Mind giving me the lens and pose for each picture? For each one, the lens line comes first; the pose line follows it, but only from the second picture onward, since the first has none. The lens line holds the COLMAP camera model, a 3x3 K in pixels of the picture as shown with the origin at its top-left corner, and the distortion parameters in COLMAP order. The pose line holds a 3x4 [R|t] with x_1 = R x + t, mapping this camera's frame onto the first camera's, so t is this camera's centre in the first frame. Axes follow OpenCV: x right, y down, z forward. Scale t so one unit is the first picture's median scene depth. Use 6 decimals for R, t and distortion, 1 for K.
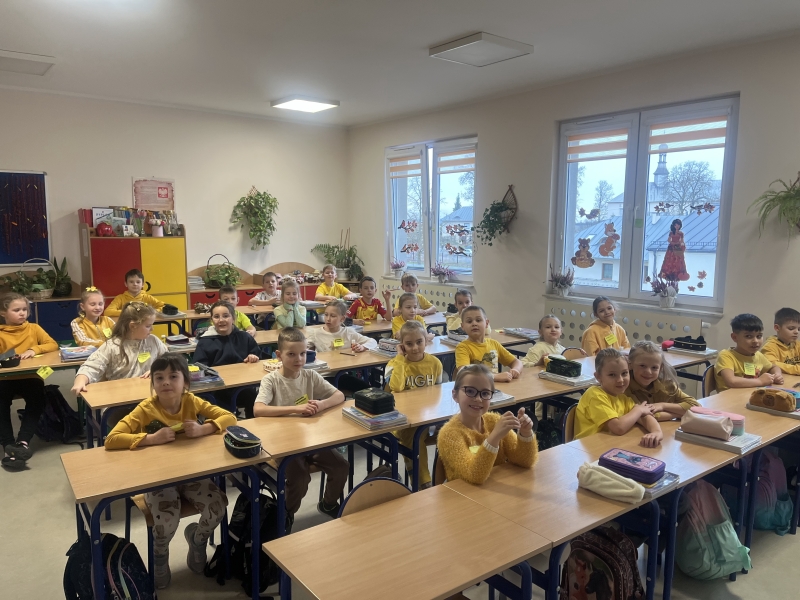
lens RADIAL K [[607.5, 0, 400.4], [0, 607.5, 301.3], [0, 0, 1]] dist [0.068061, -0.089015]
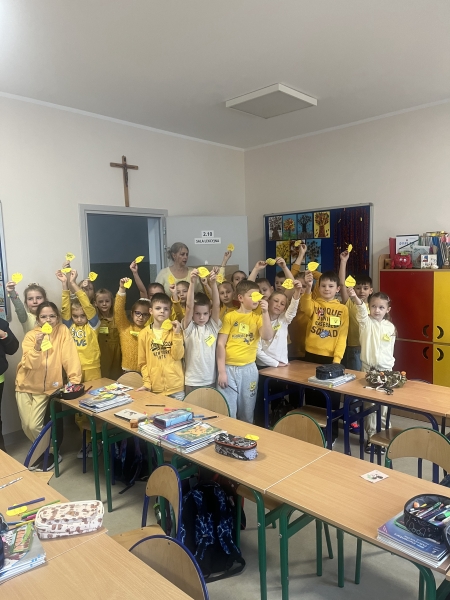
lens RADIAL K [[455.6, 0, 228.1], [0, 455.6, 302.2], [0, 0, 1]] dist [0.068061, -0.089015]
pose [[0.143376, 0.091883, -0.985394, 0.131314], [-0.091079, 0.992680, 0.079310, -0.086106], [0.985468, 0.078378, 0.150696, 0.653000]]
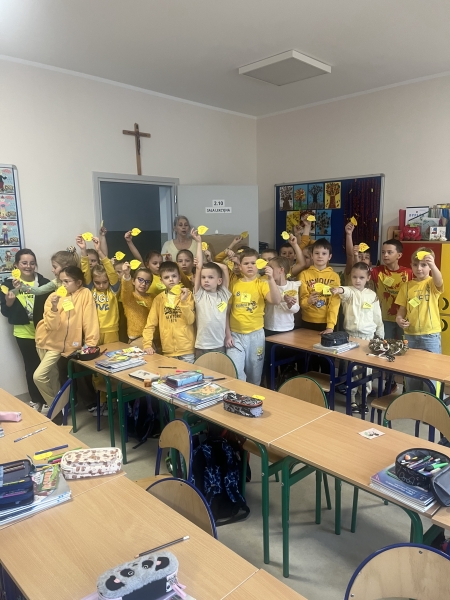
lens RADIAL K [[455.6, 0, 227.1], [0, 455.6, 303.1], [0, 0, 1]] dist [0.068061, -0.089015]
pose [[0.119793, 0.159542, -0.979896, 0.147931], [-0.104829, 0.983518, 0.147317, -0.085187], [0.987249, 0.085075, 0.134543, 0.650272]]
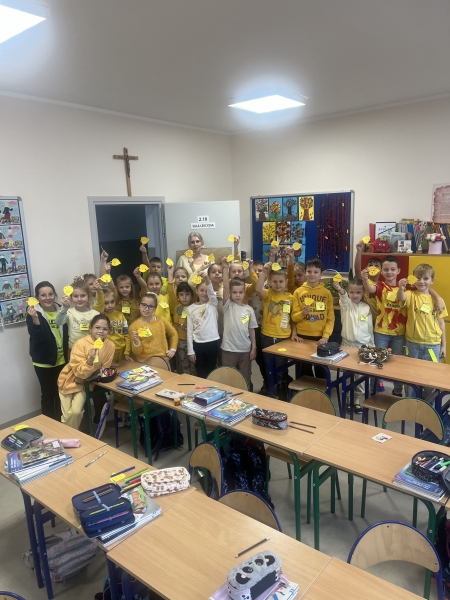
lens RADIAL K [[455.6, 0, 222.2], [0, 455.6, 301.7], [0, 0, 1]] dist [0.068061, -0.089015]
pose [[0.220938, 0.175654, -0.959339, 0.185721], [-0.078417, 0.983662, 0.162048, -0.124946], [0.972130, 0.039426, 0.231103, 0.575741]]
